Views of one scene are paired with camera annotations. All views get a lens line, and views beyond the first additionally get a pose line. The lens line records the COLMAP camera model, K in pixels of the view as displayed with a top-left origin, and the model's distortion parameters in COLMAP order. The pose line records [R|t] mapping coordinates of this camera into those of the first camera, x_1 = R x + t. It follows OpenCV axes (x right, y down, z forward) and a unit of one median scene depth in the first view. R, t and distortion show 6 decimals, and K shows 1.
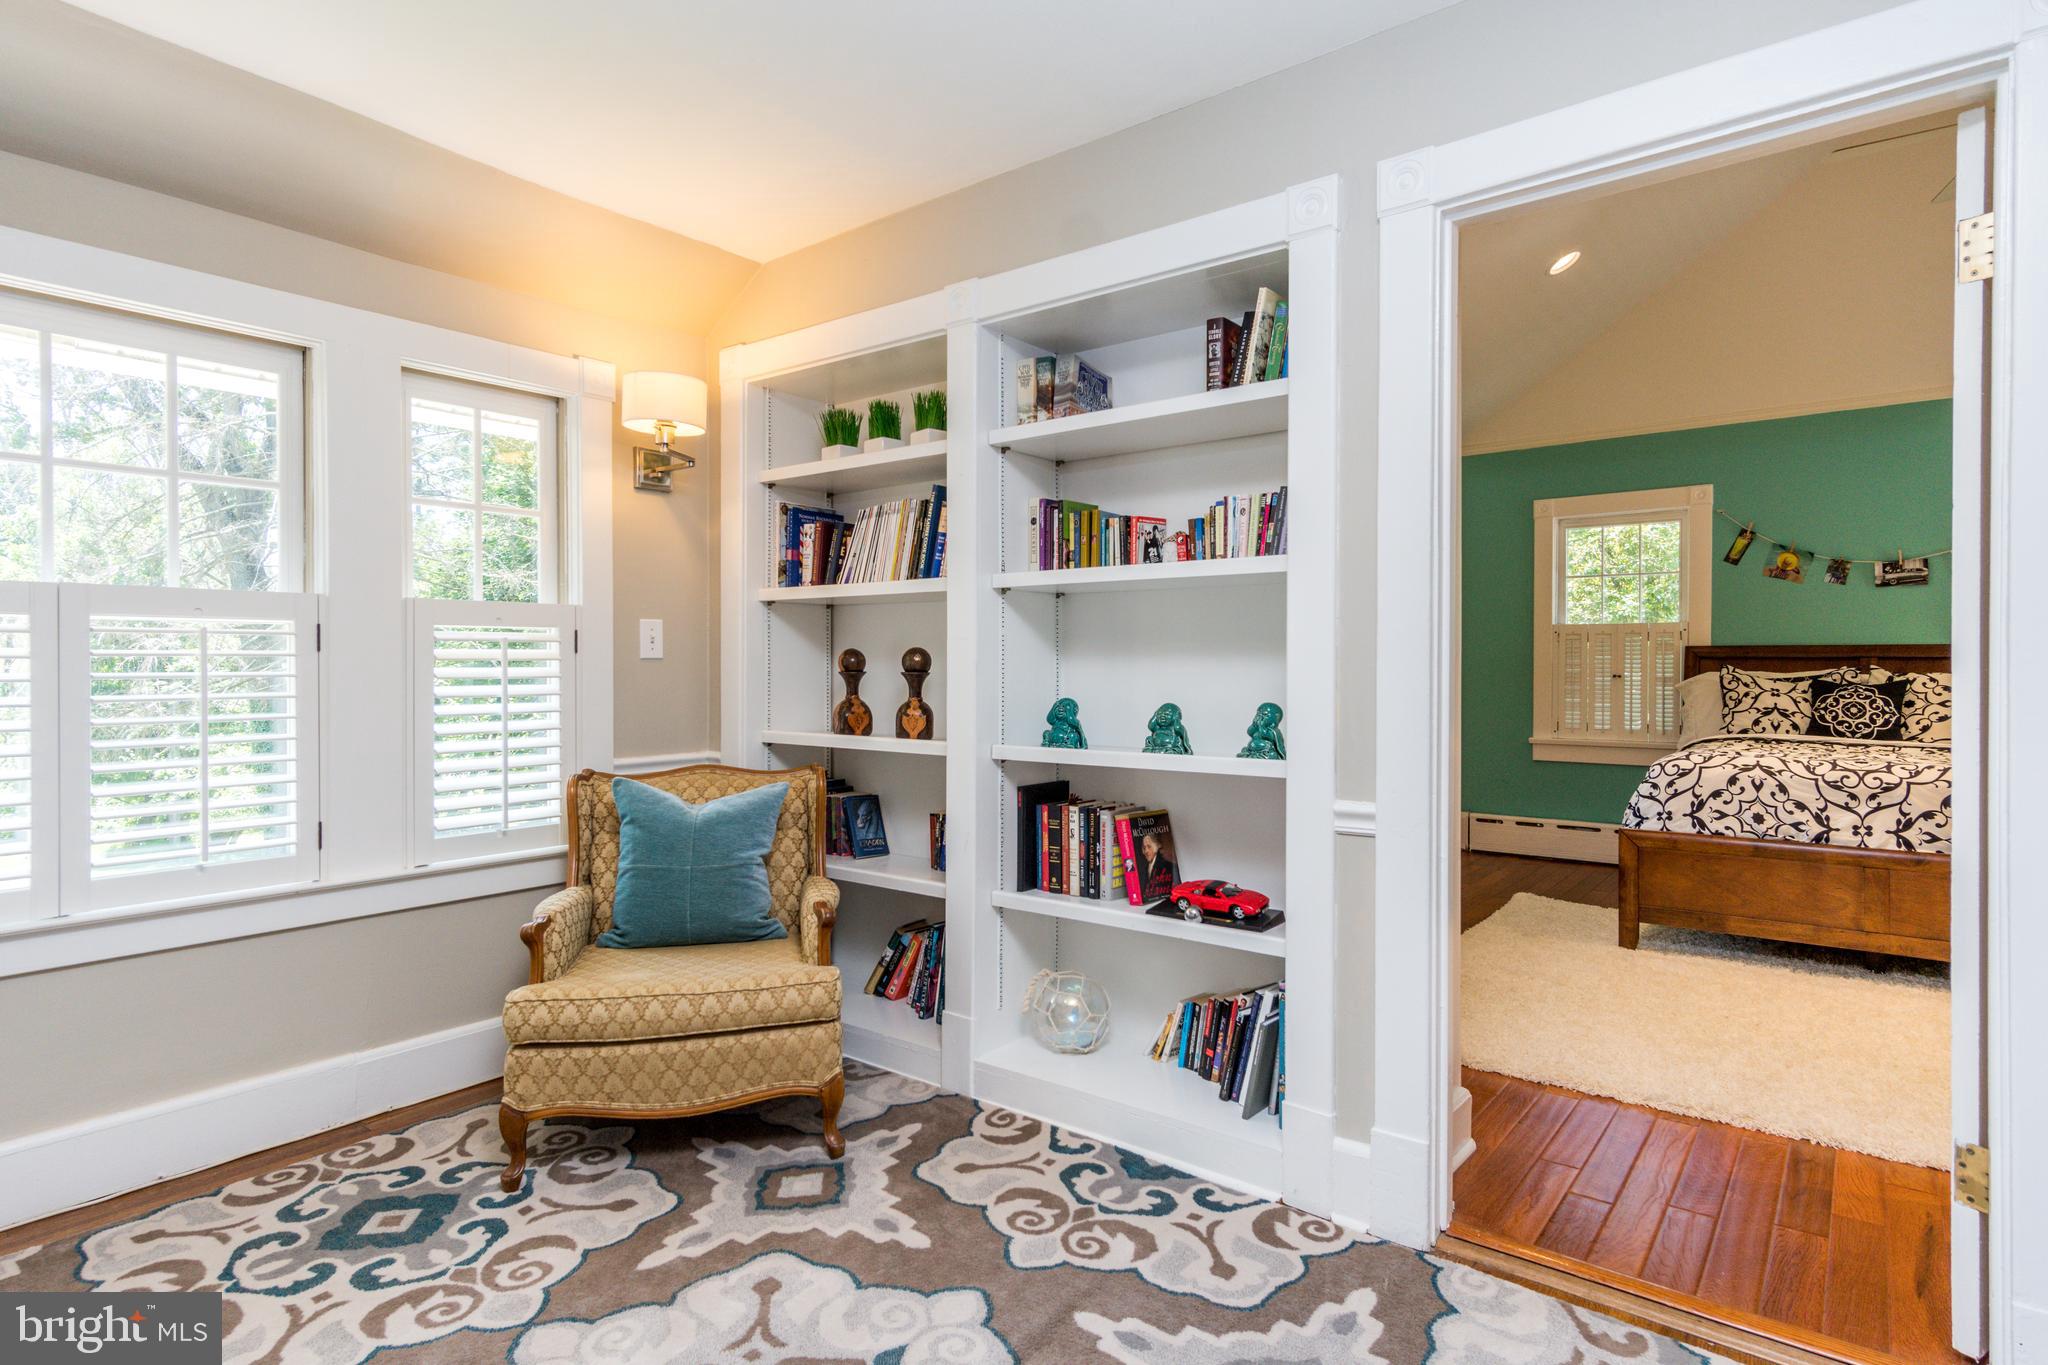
lens RADIAL K [[1094.9, 0, 1028.0], [0, 1094.9, 669.4], [0, 0, 1]] dist [0.006172, 0.003094]
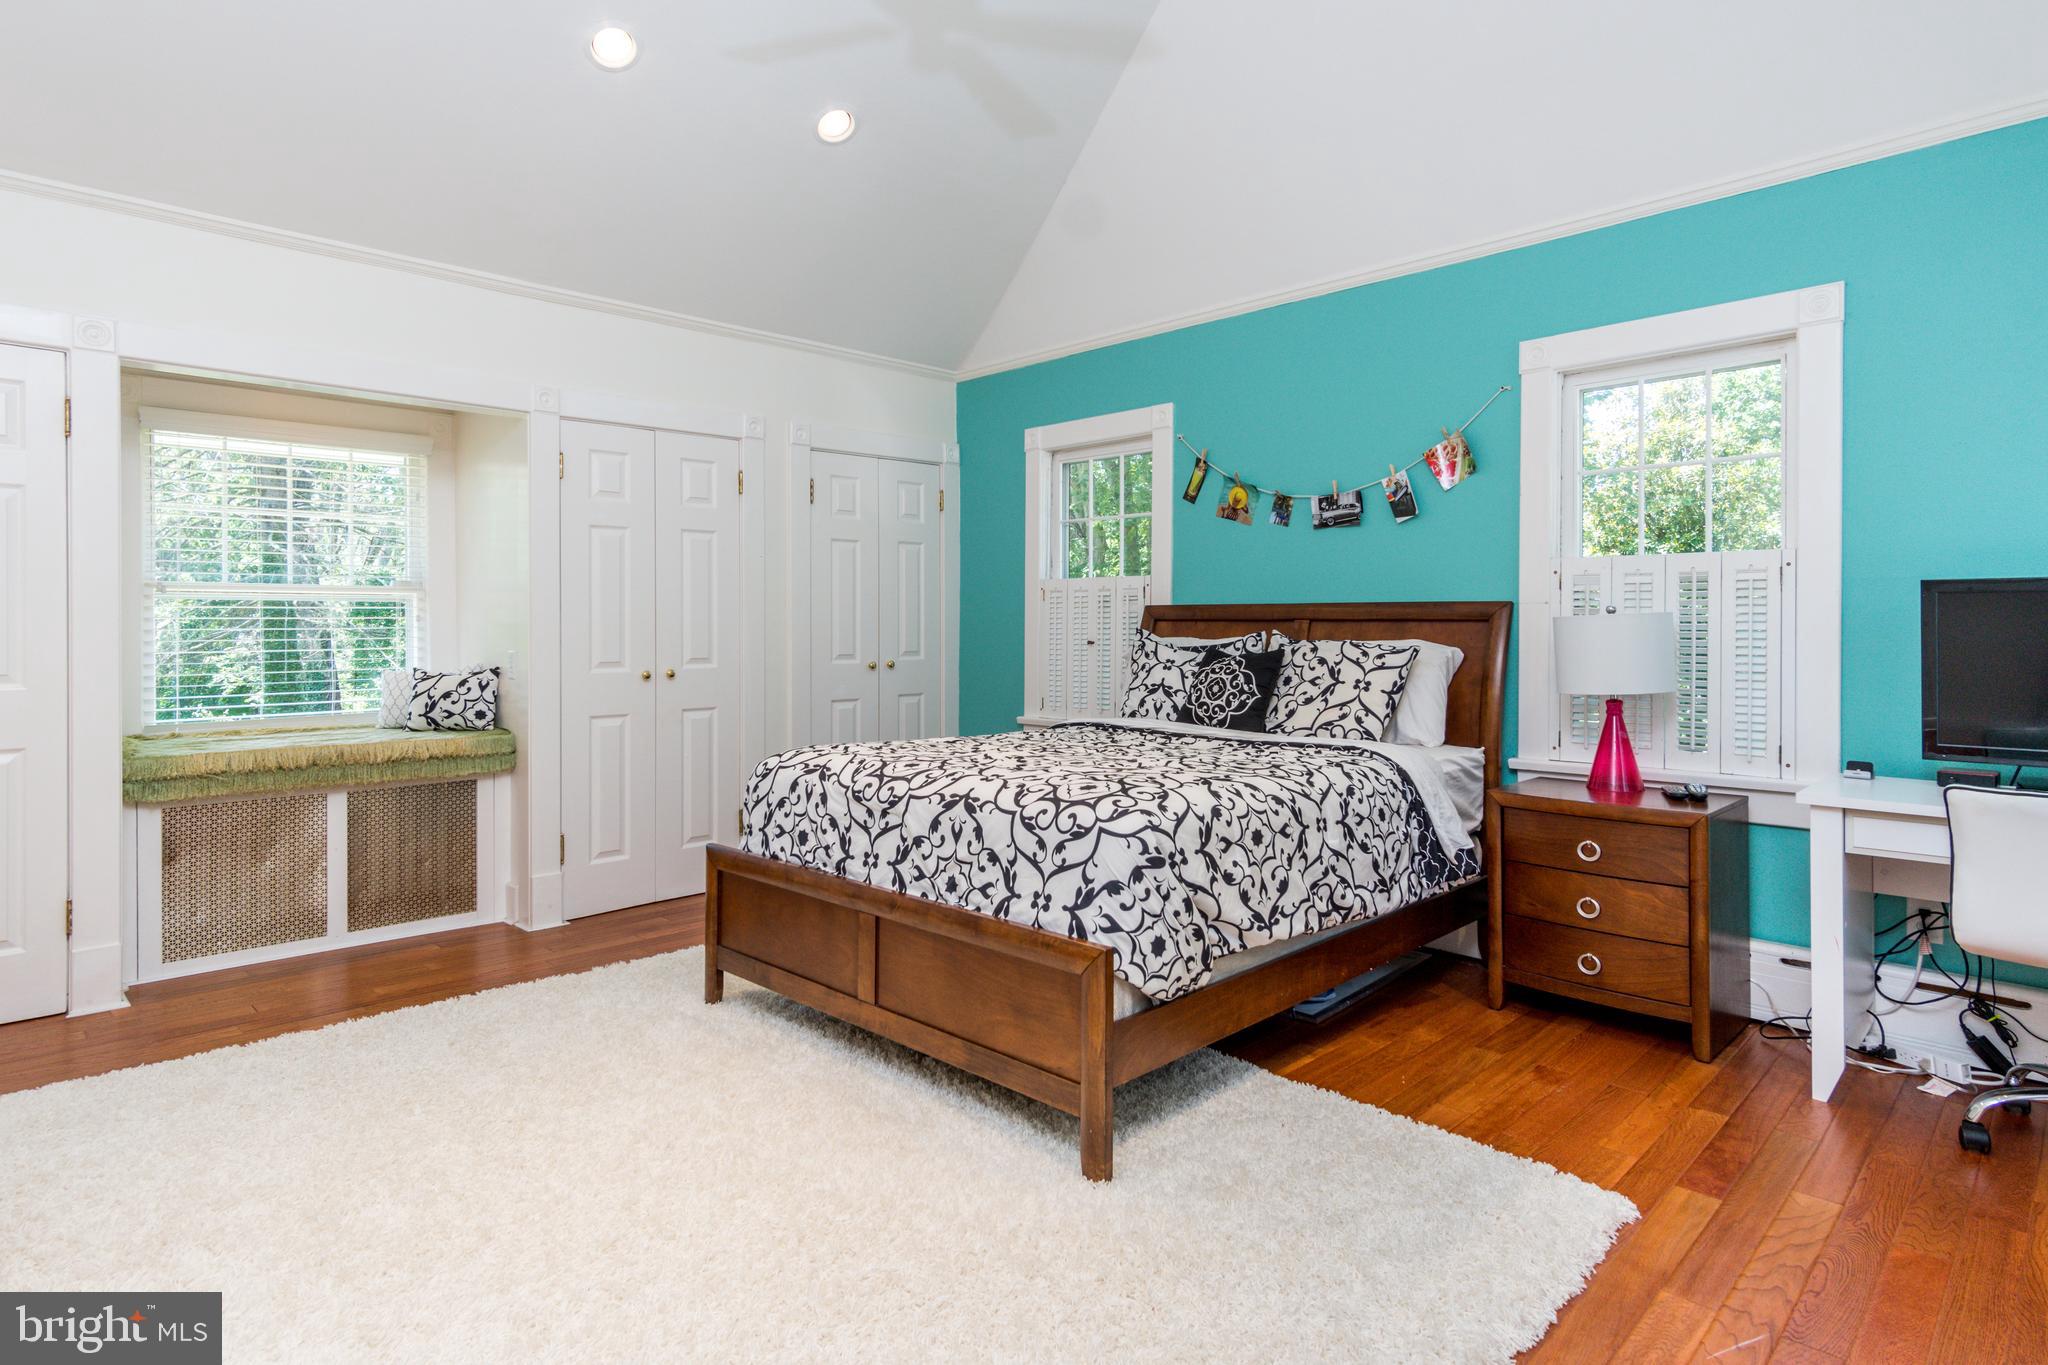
lens RADIAL K [[1094.9, 0, 1060.8], [0, 1094.9, 653.6], [0, 0, 1]] dist [0.006172, 0.003094]
pose [[0.993801, 0.003520, -0.111114, 0.679421], [-0.001302, 0.999798, 0.020036, -0.002532], [0.111162, -0.019767, 0.993606, 0.213200]]
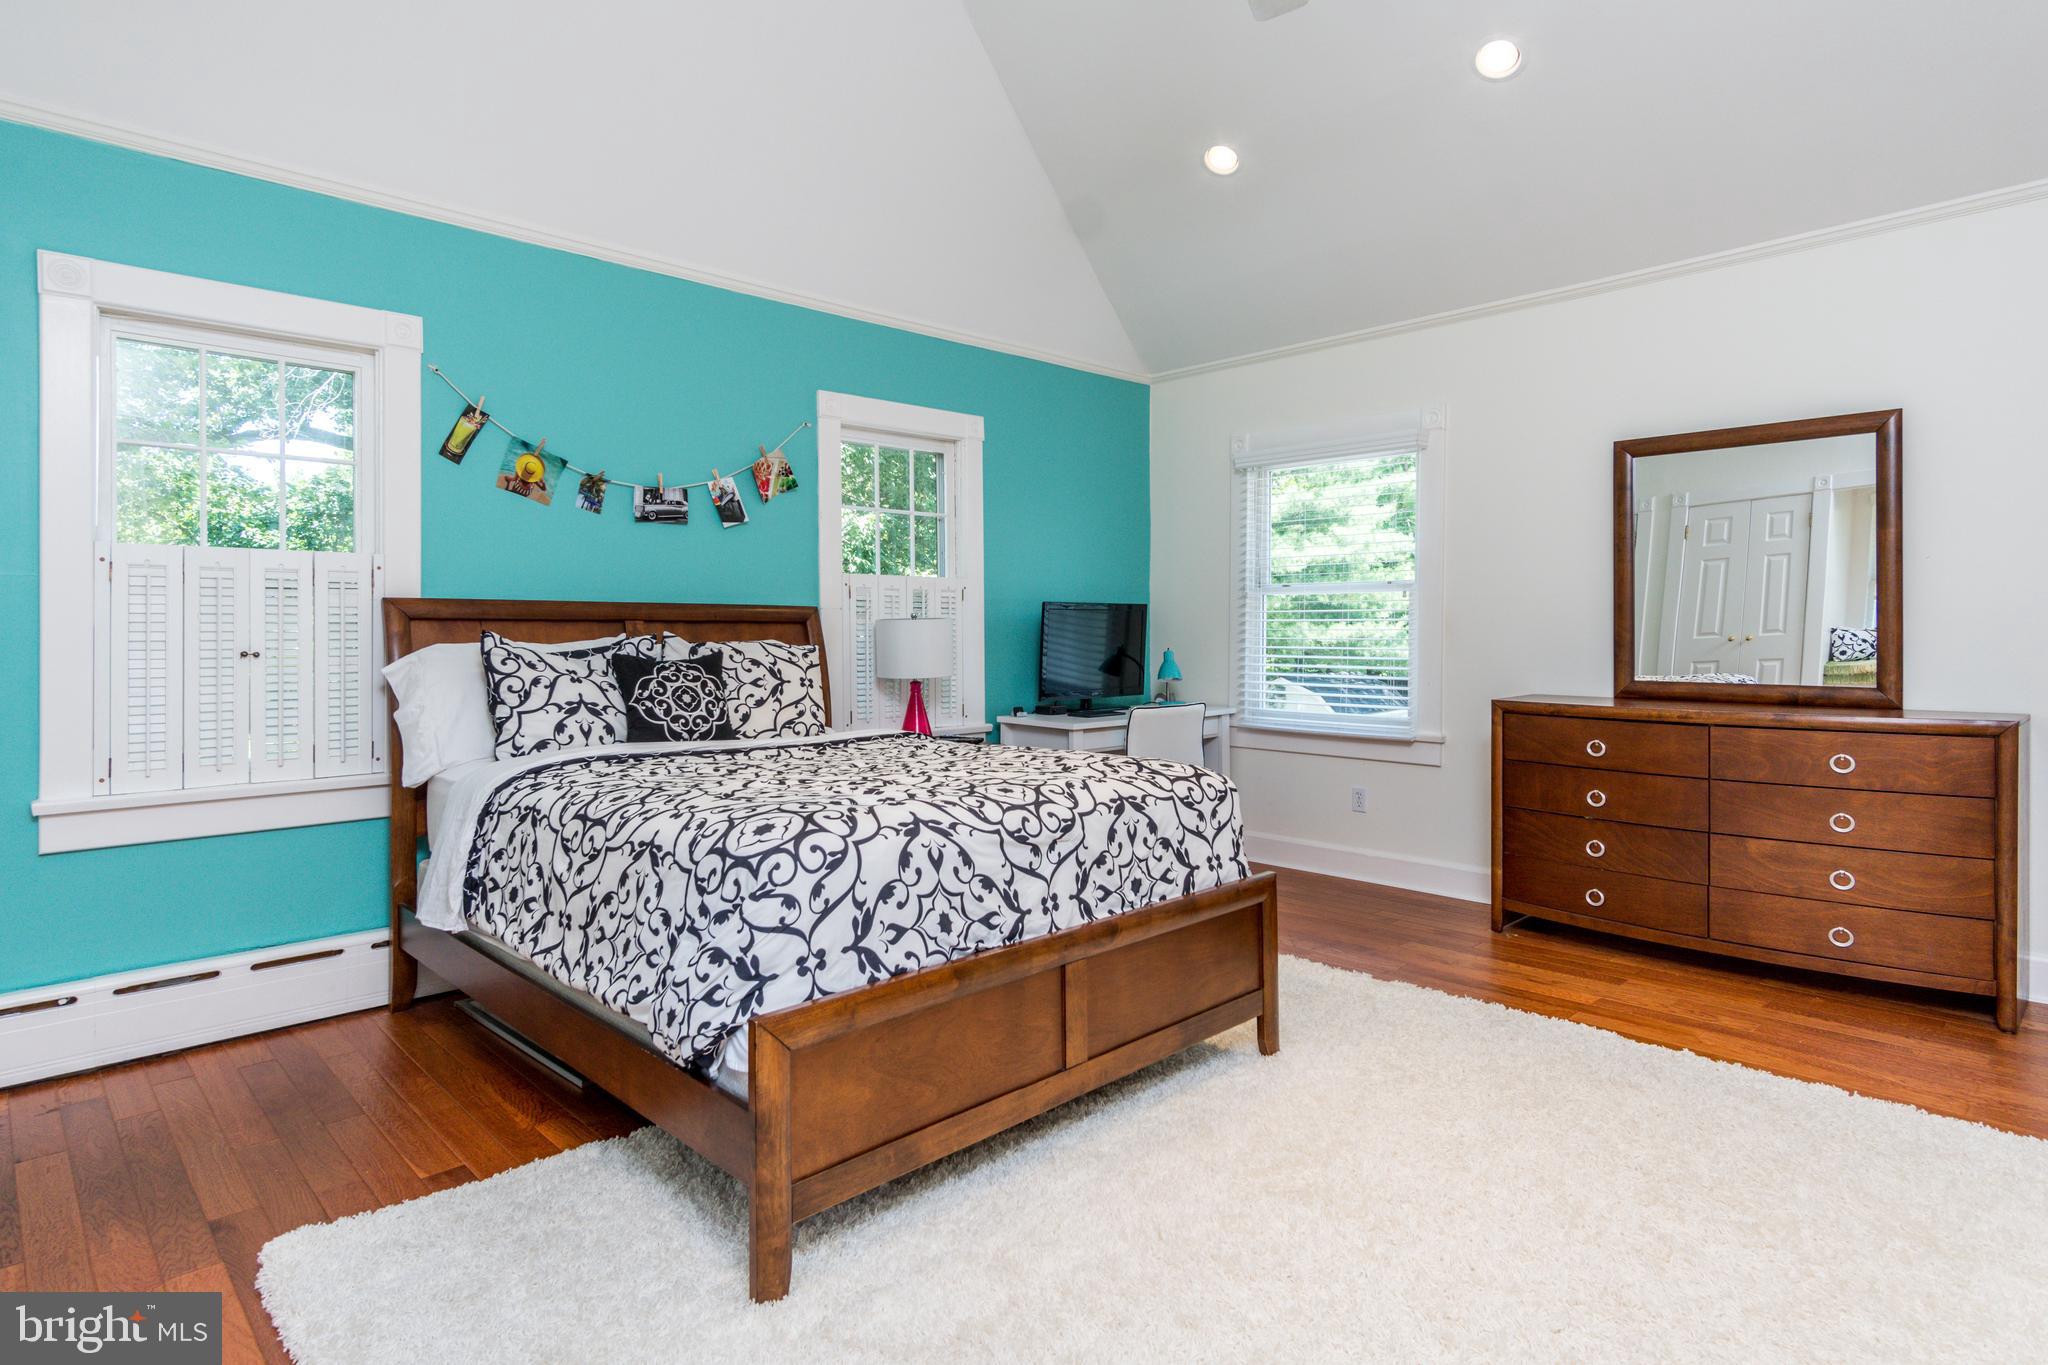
lens RADIAL K [[1094.9, 0, 998.7], [0, 1094.9, 634.0], [0, 0, 1]] dist [0.006172, 0.003094]
pose [[0.153929, -0.004416, 0.988072, 0.108523], [0.003636, 0.999986, 0.003902, -0.004196], [-0.988075, 0.002992, 0.153943, 0.659831]]
